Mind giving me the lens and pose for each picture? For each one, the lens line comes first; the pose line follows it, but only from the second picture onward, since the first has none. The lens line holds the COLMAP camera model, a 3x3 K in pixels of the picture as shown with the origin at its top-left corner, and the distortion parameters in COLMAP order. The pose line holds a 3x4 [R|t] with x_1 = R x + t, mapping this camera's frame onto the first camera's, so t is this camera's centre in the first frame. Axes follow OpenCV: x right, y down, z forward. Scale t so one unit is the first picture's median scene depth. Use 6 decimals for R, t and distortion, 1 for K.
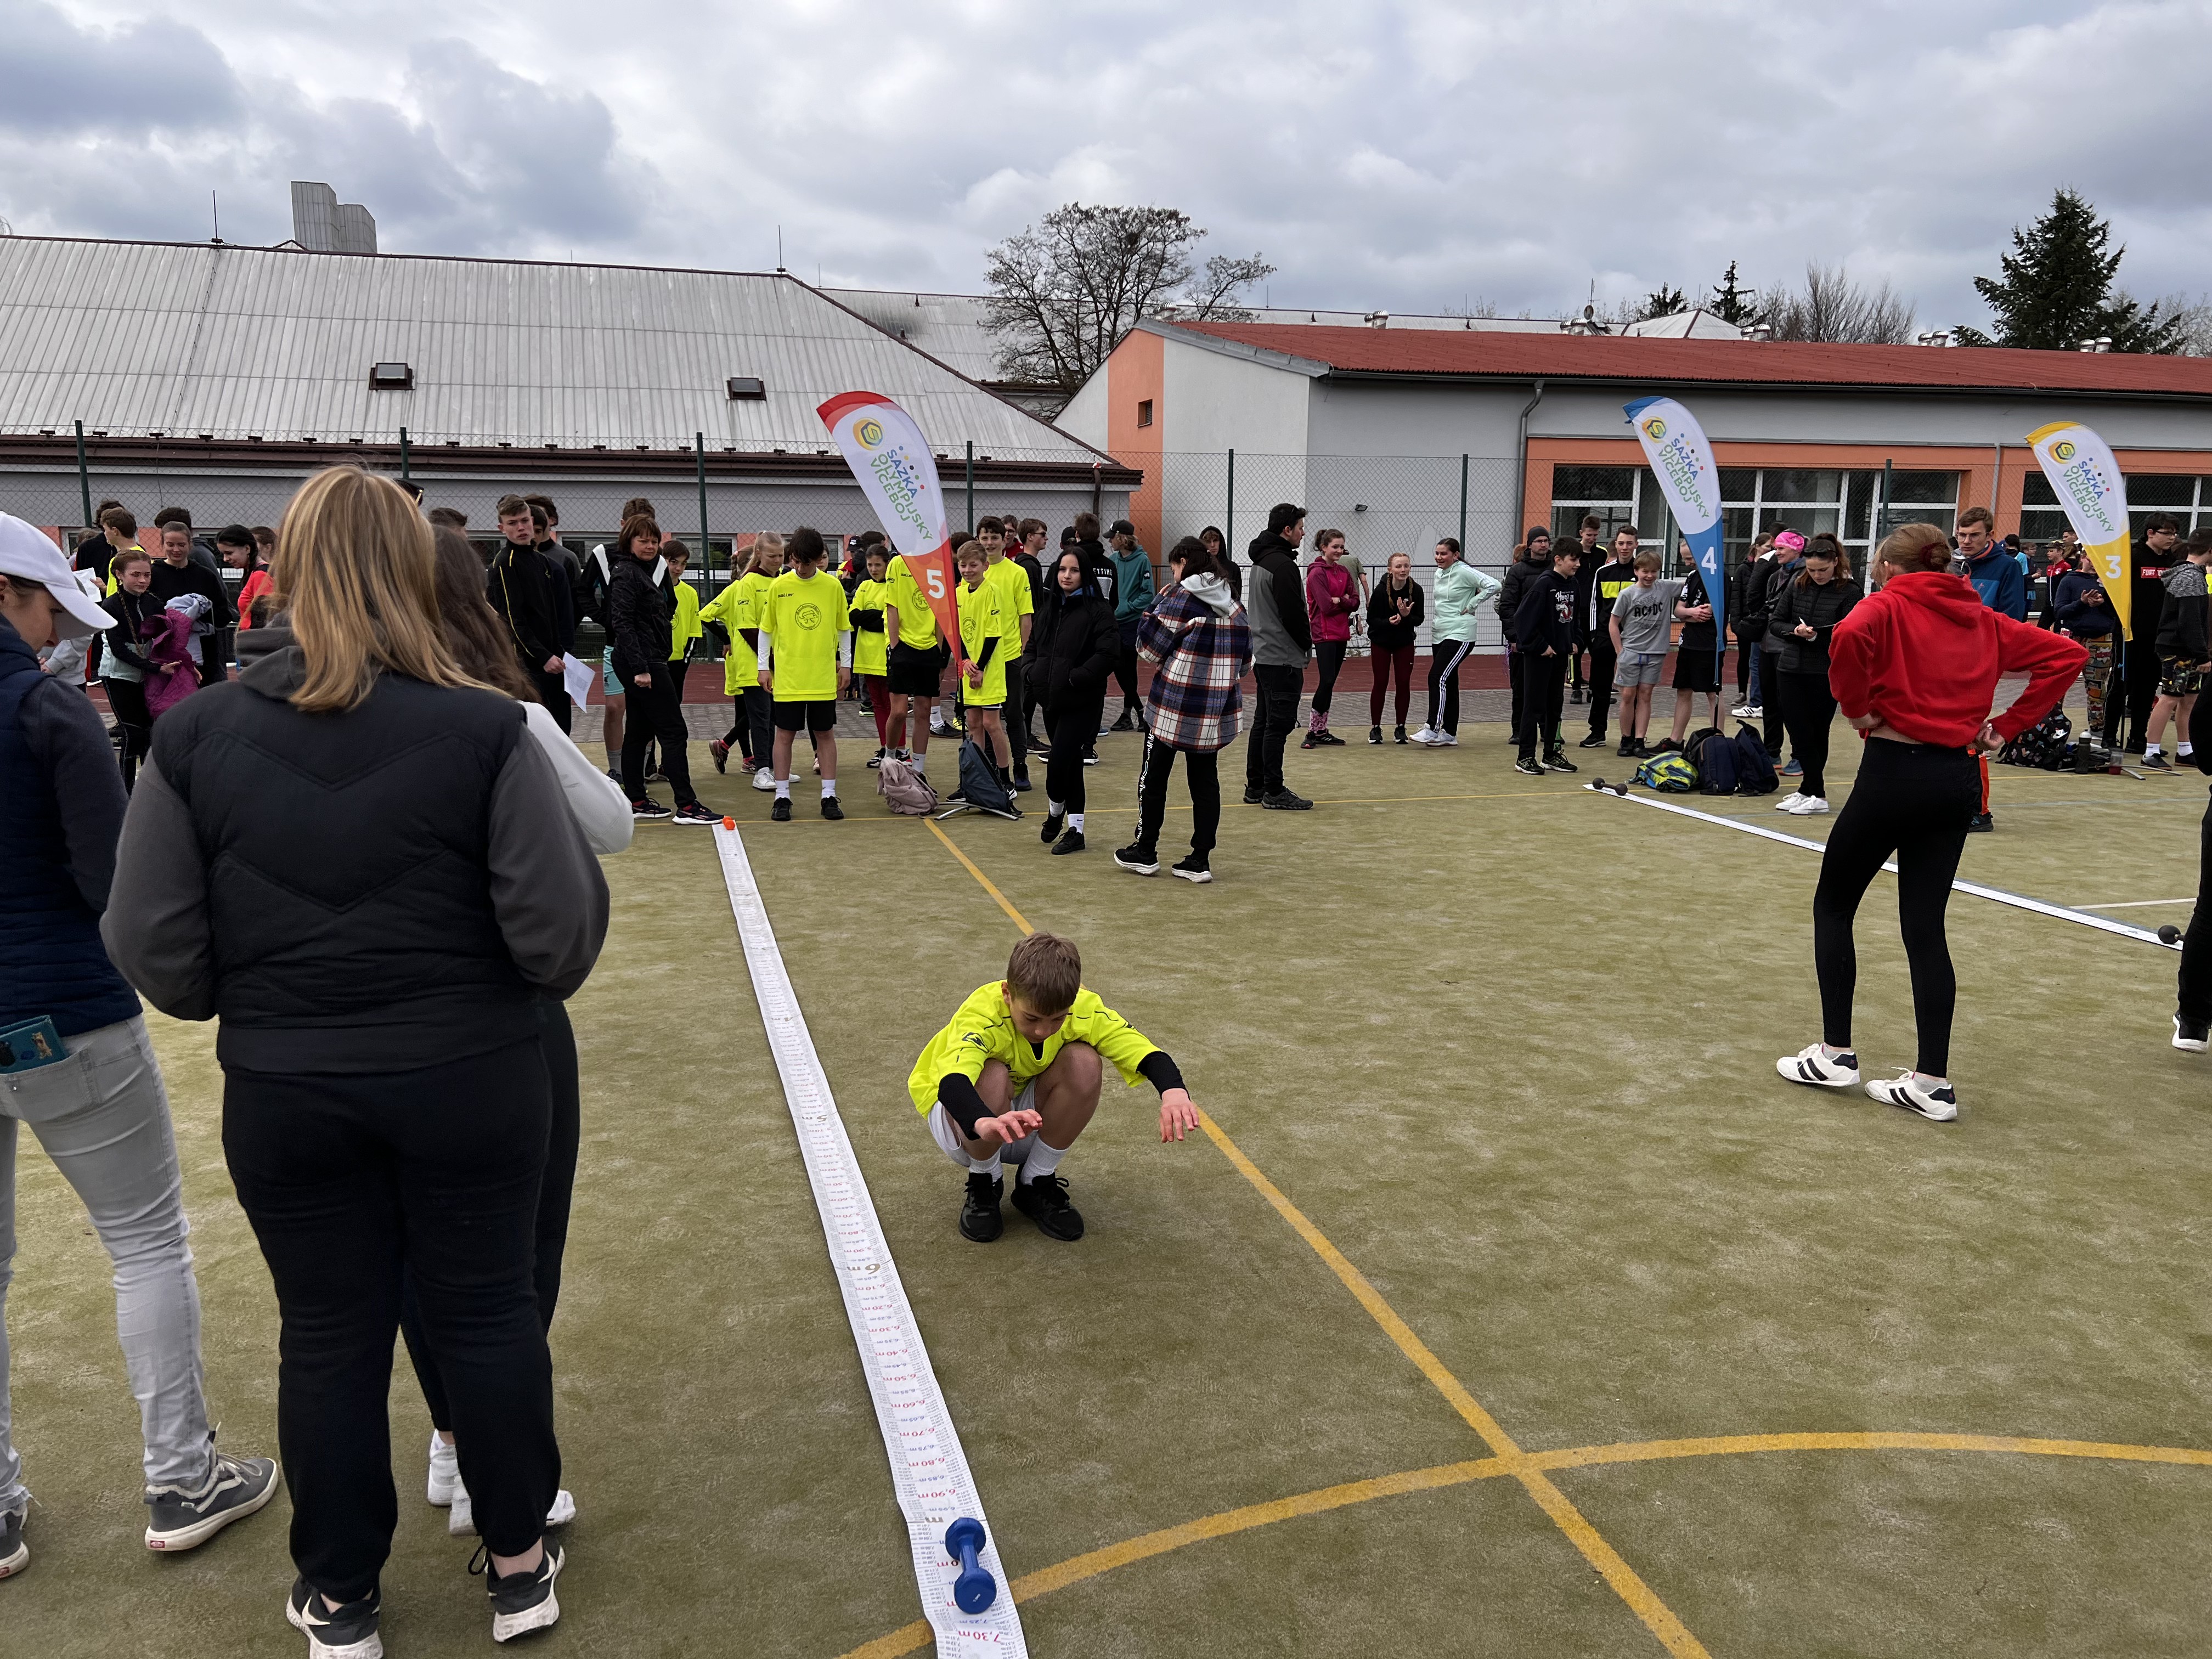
lens RADIAL K [[1701.5, 0, 1103.0], [0, 1701.5, 859.6], [0, 0, 1]] dist [0.056043, -0.058557]
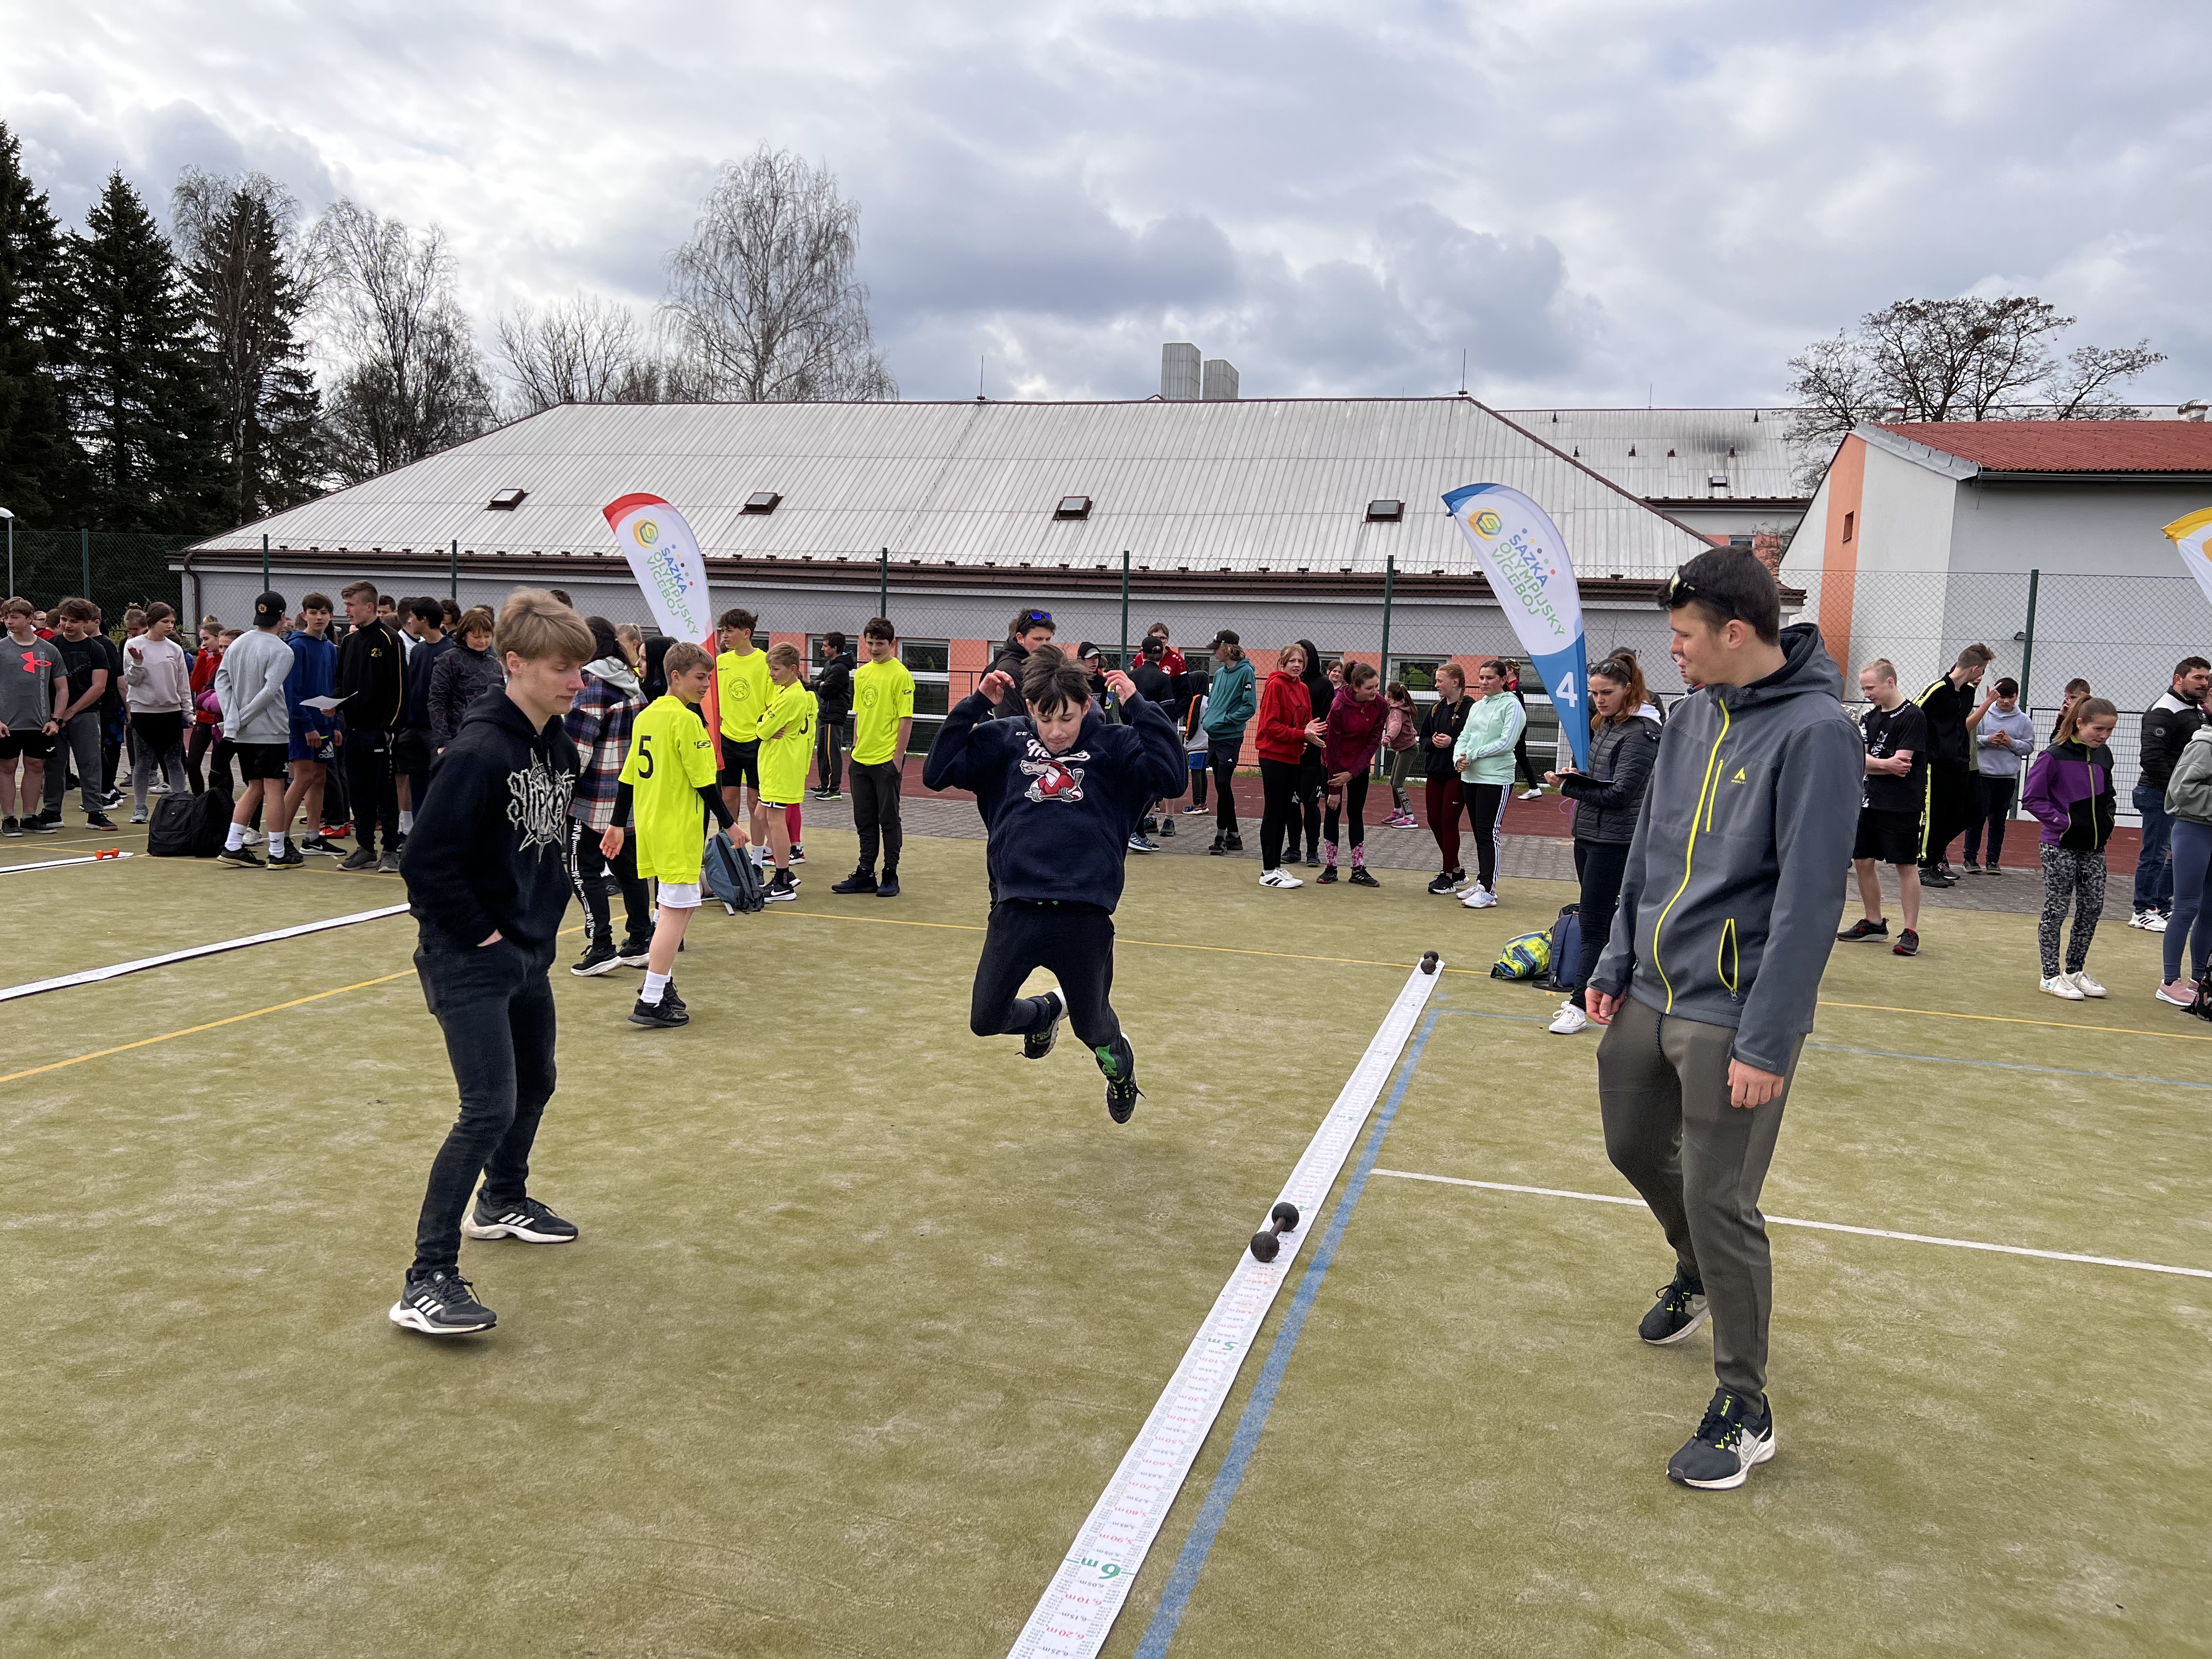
lens RADIAL K [[1701.5, 0, 1117.7], [0, 1701.5, 851.4], [0, 0, 1]] dist [0.056043, -0.058557]
pose [[0.849088, 0.085369, -0.521308, 0.456088], [-0.124849, 0.991328, -0.041010, -0.033156], [0.513286, 0.099905, 0.852383, 0.181248]]
